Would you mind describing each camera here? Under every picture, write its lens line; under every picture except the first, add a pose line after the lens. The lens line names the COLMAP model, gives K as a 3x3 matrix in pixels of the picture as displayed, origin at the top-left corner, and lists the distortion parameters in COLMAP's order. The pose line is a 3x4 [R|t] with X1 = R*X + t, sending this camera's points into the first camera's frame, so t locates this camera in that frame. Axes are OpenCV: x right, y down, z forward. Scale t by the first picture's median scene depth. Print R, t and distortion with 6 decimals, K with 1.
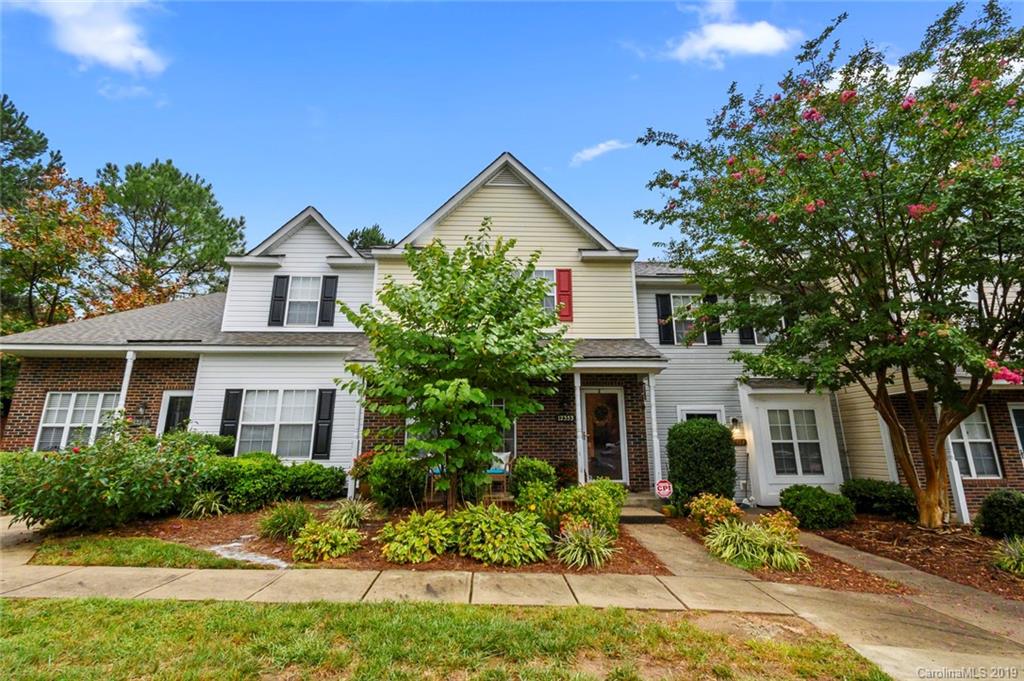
lens RADIAL K [[457.1, 0, 517.9], [0, 457.1, 338.7], [0, 0, 1]] dist [0.011900, -0.003411]
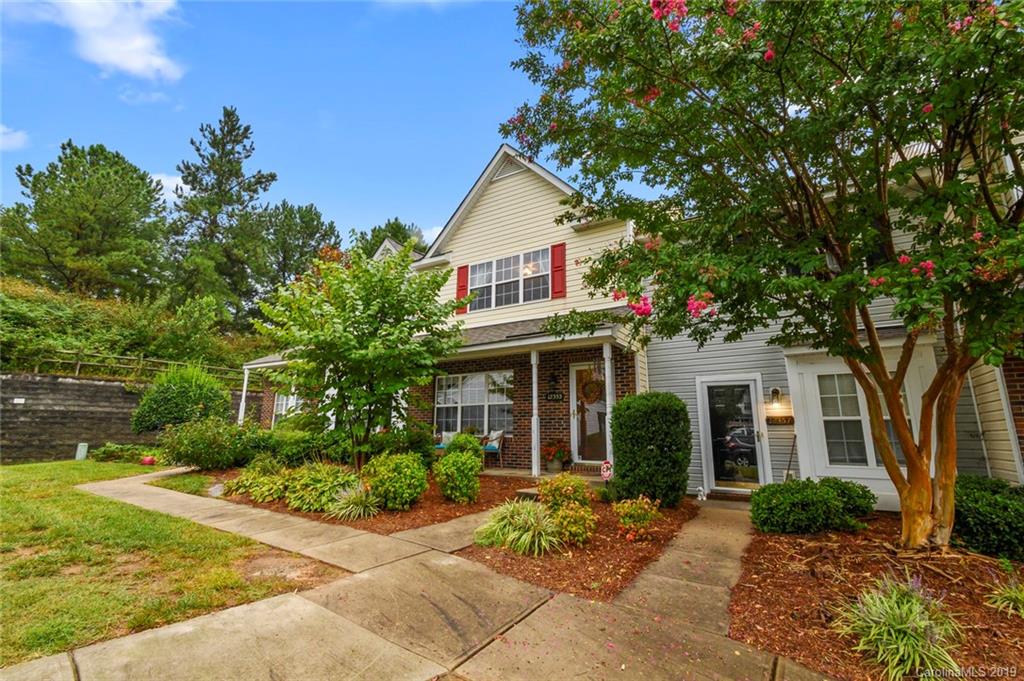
lens RADIAL K [[457.1, 0, 514.9], [0, 457.1, 340.6], [0, 0, 1]] dist [0.011900, -0.003411]
pose [[0.823963, -0.105198, -0.556793, 0.559212], [0.121303, 0.992583, -0.008026, 0.048617], [0.553507, -0.060927, 0.830613, 0.137553]]
